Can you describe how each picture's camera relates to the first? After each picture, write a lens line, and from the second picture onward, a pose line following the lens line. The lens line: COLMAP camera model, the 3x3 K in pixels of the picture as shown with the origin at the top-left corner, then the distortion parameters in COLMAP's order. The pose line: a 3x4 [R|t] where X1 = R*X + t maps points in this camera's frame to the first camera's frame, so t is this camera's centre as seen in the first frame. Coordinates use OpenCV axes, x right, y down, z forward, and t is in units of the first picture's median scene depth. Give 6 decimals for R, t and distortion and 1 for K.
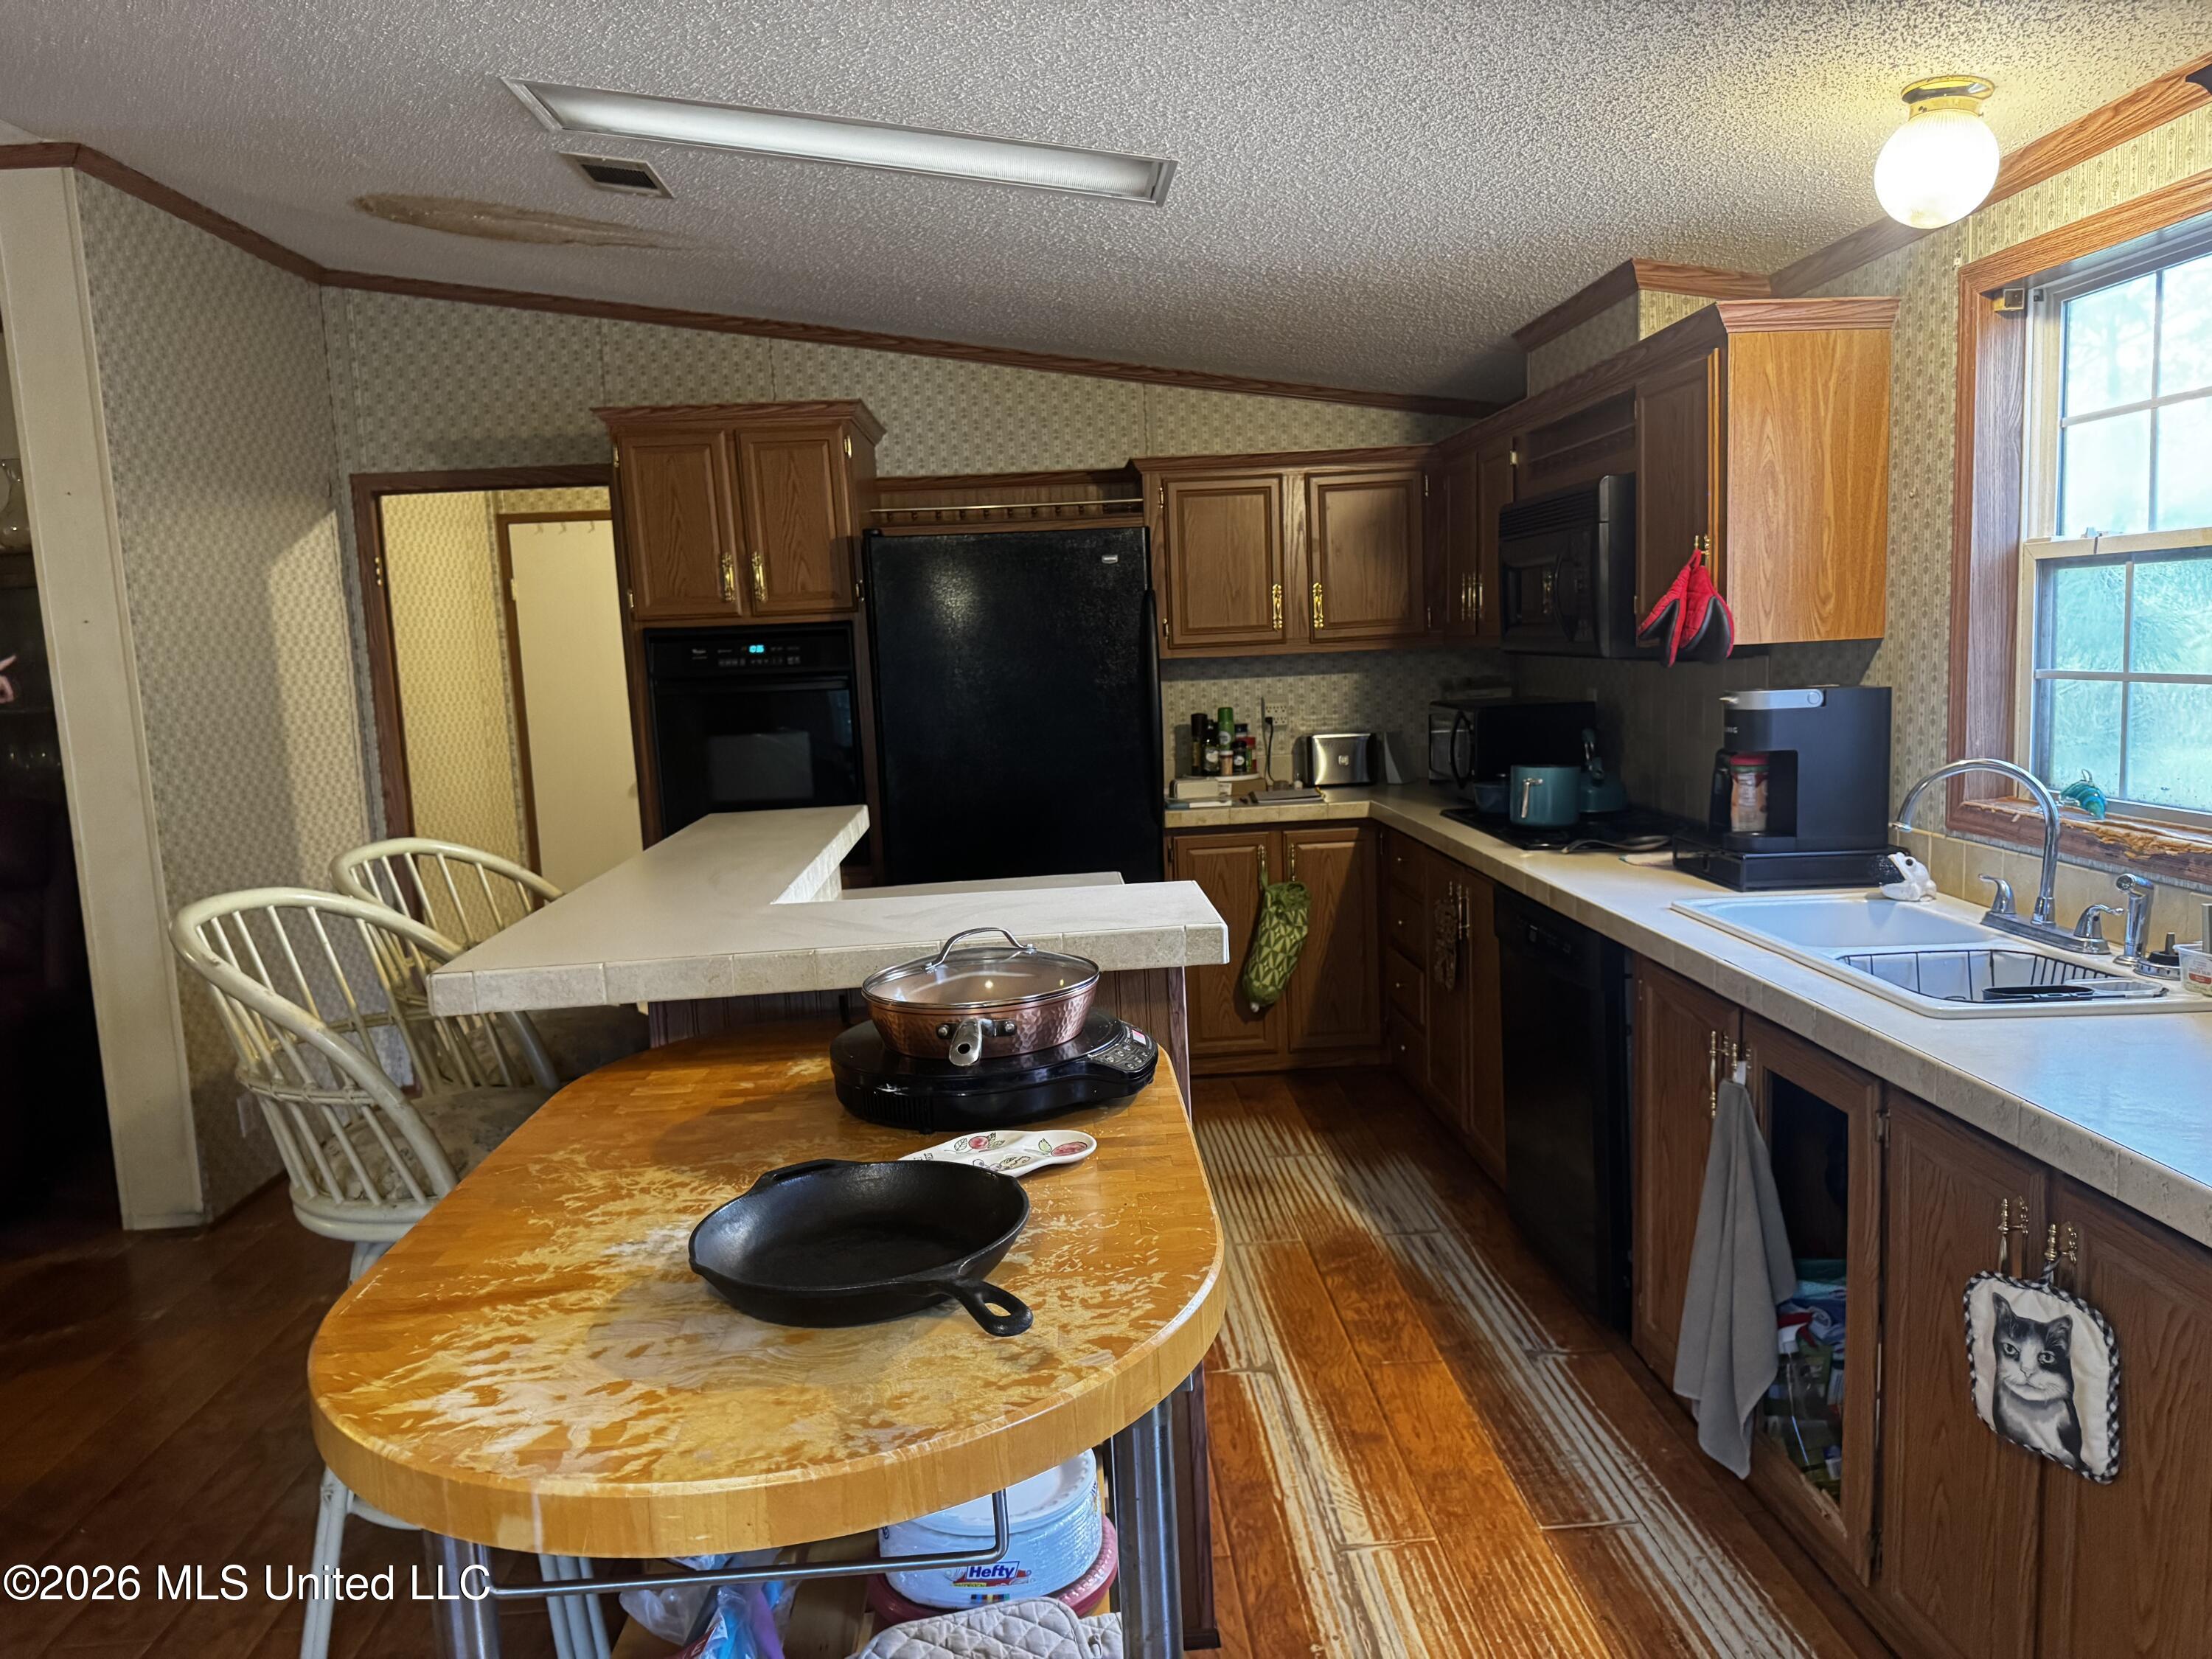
lens RADIAL K [[1552.7, 0, 1116.5], [0, 1552.7, 822.4], [0, 0, 1]] dist [0.113754, -0.165548]
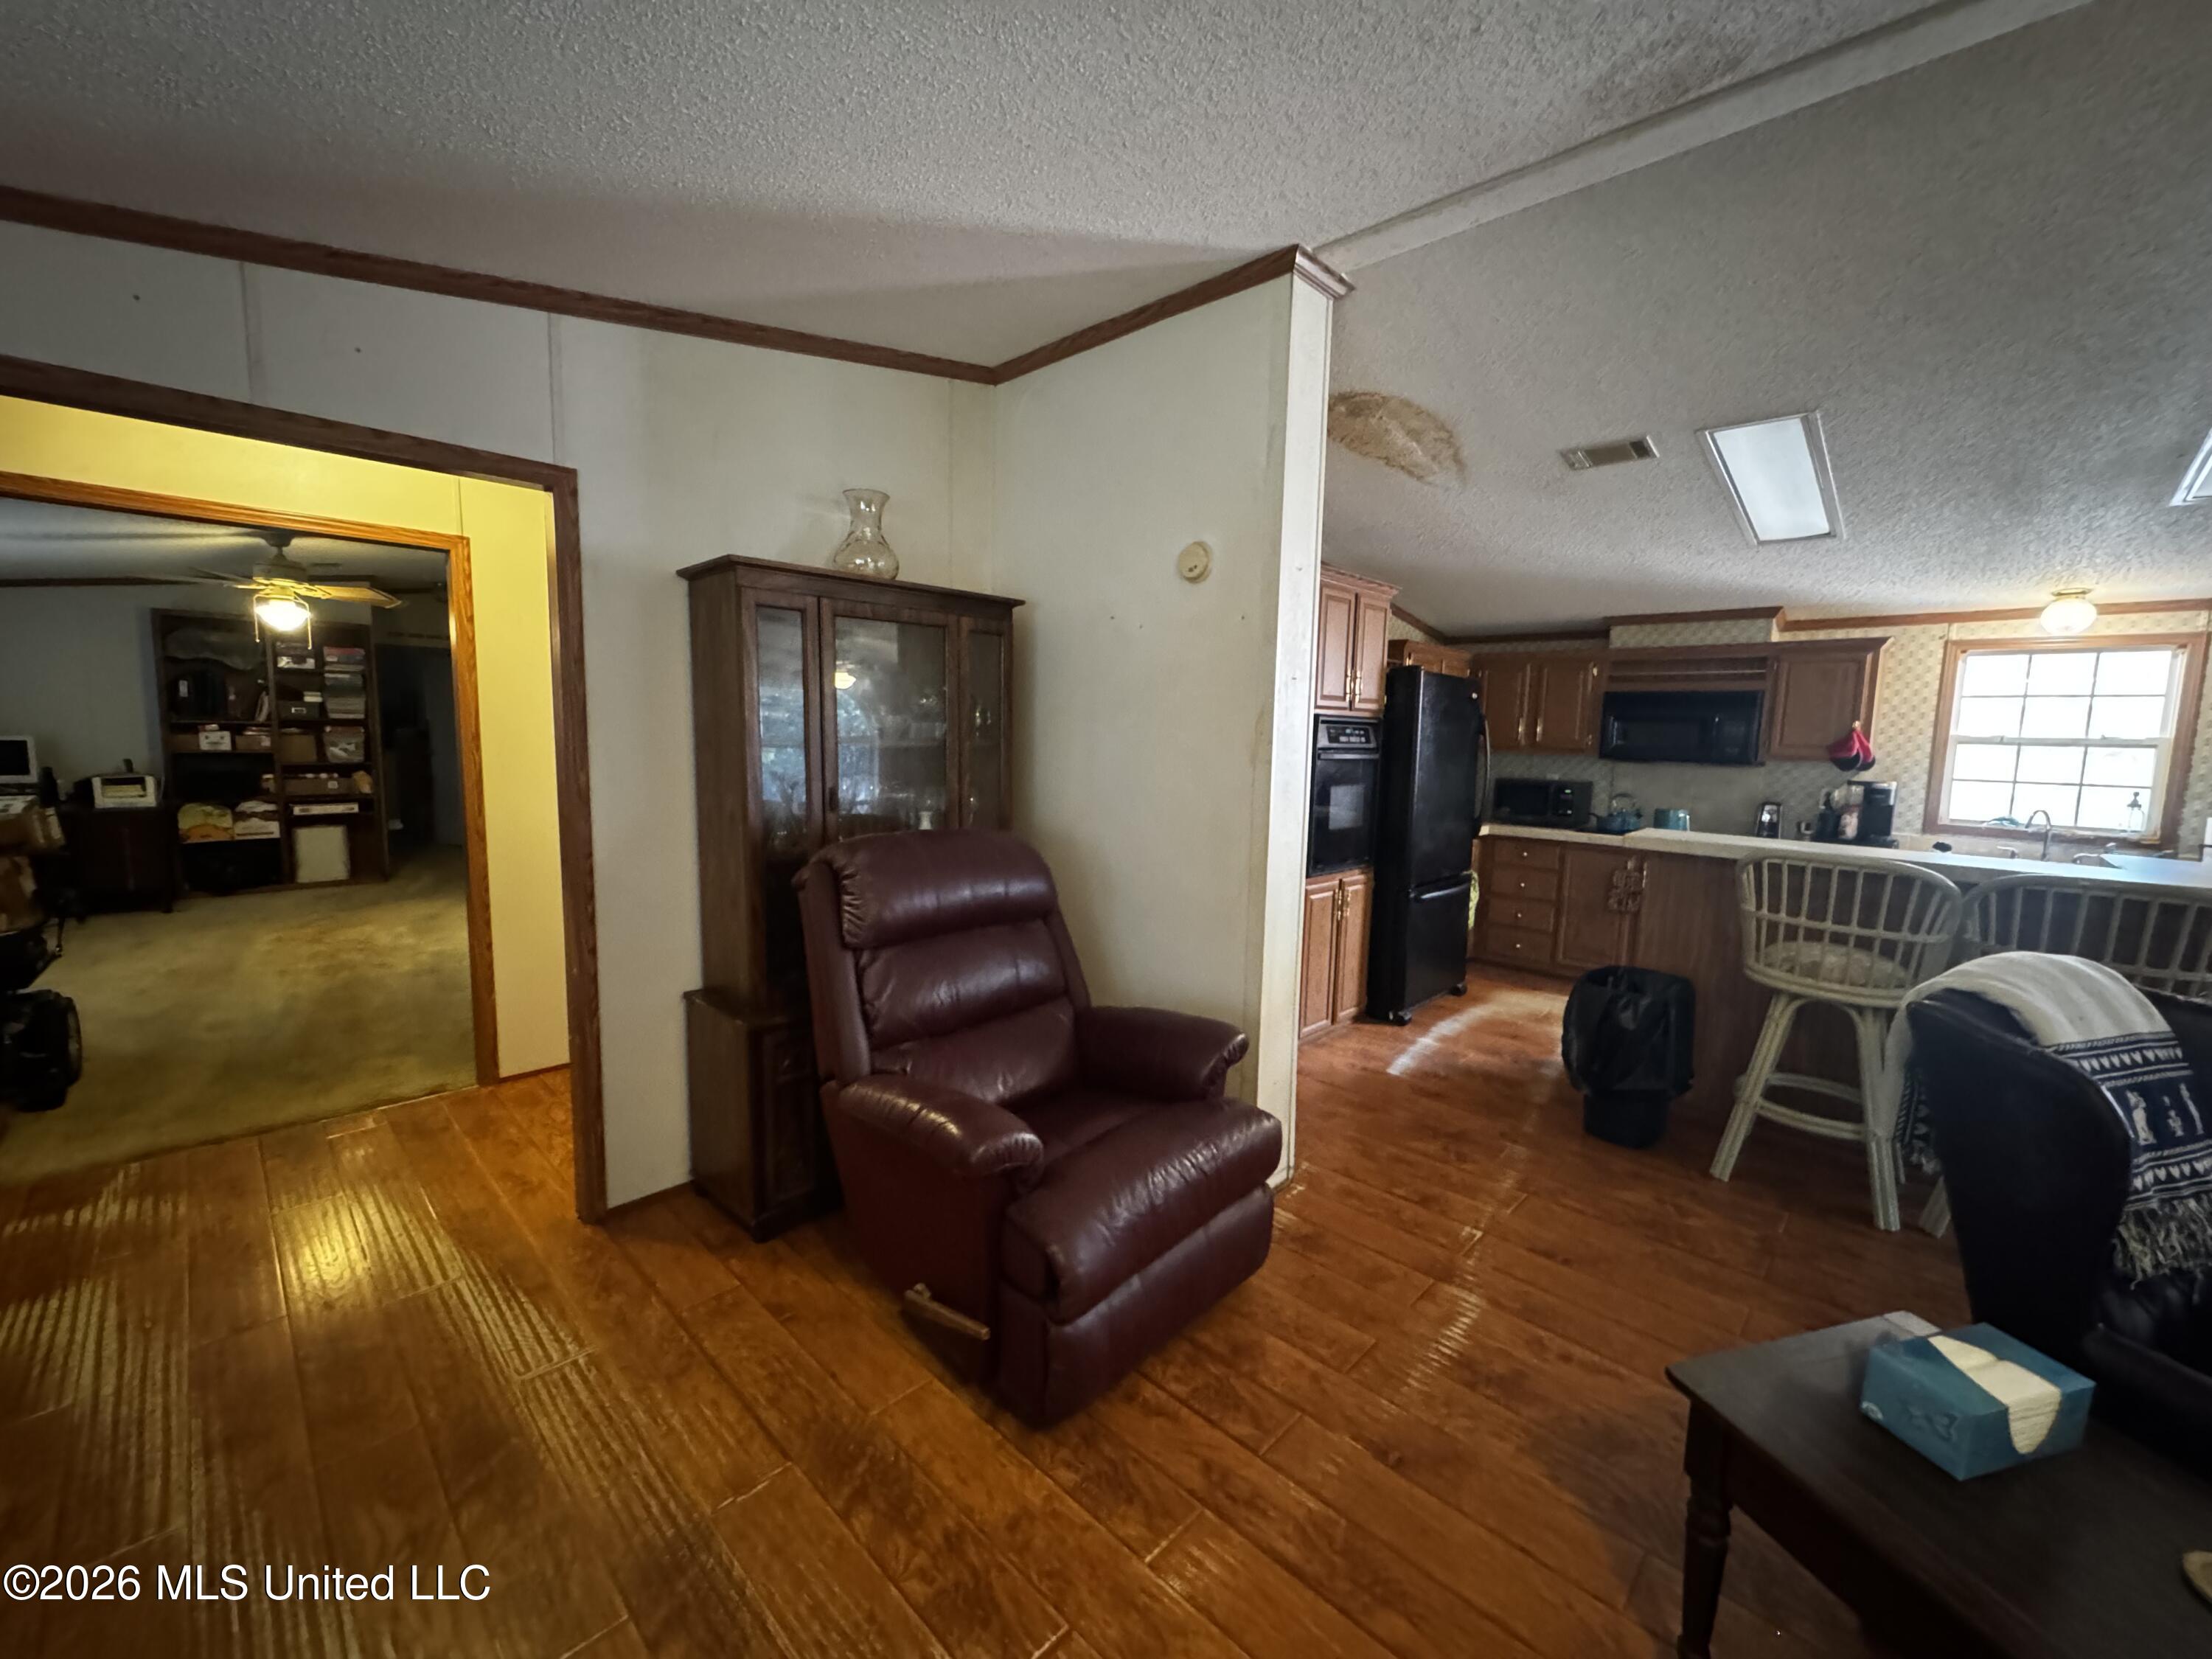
lens RADIAL K [[887.6, 0, 1106.0], [0, 887.6, 829.5], [0, 0, 1]] dist [-0.000443, -0.000418]
pose [[0.731505, -0.008057, 0.681788, -1.821091], [0.019776, 0.999760, -0.009404, -0.017290], [-0.681549, 0.020362, 0.731489, 0.926230]]
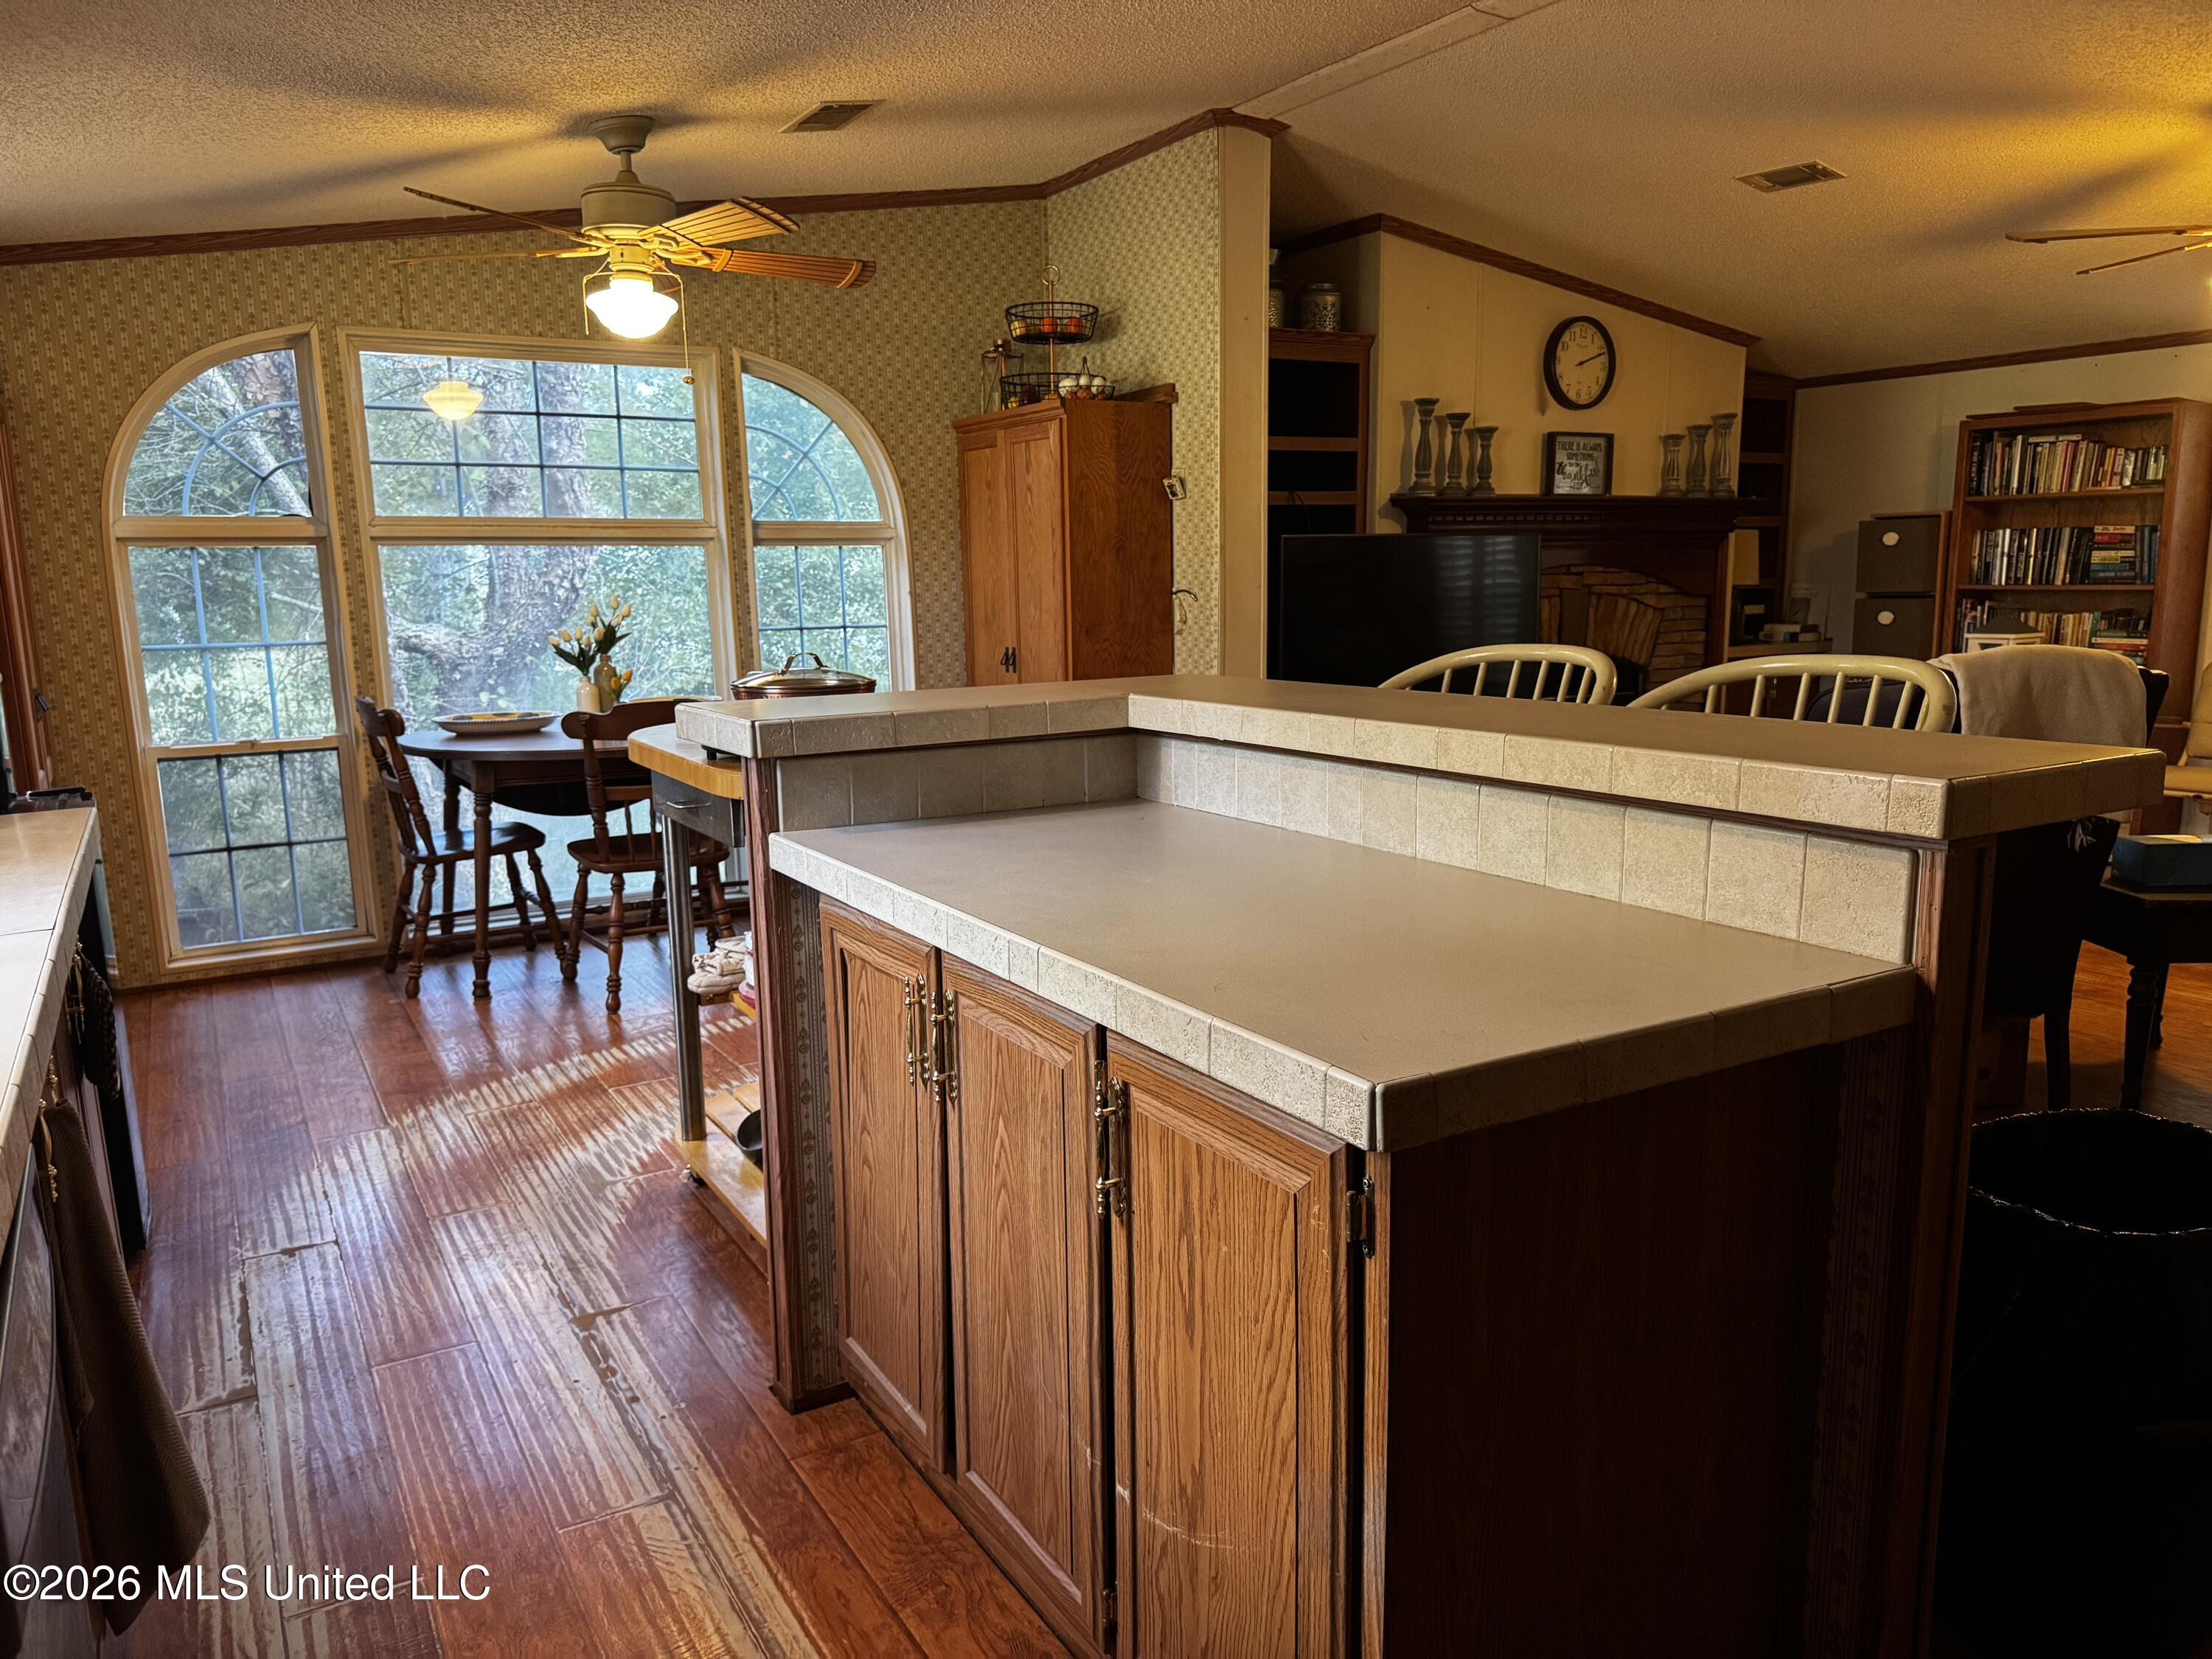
lens RADIAL K [[1567.3, 0, 1106.0], [0, 1567.3, 848.0], [0, 0, 1]] dist [0.107766, -0.178352]
pose [[-0.885352, 0.145651, -0.441517, 0.256744], [0.005131, 0.952663, 0.303984, -0.155799], [0.464893, 0.266867, -0.844190, 1.705074]]
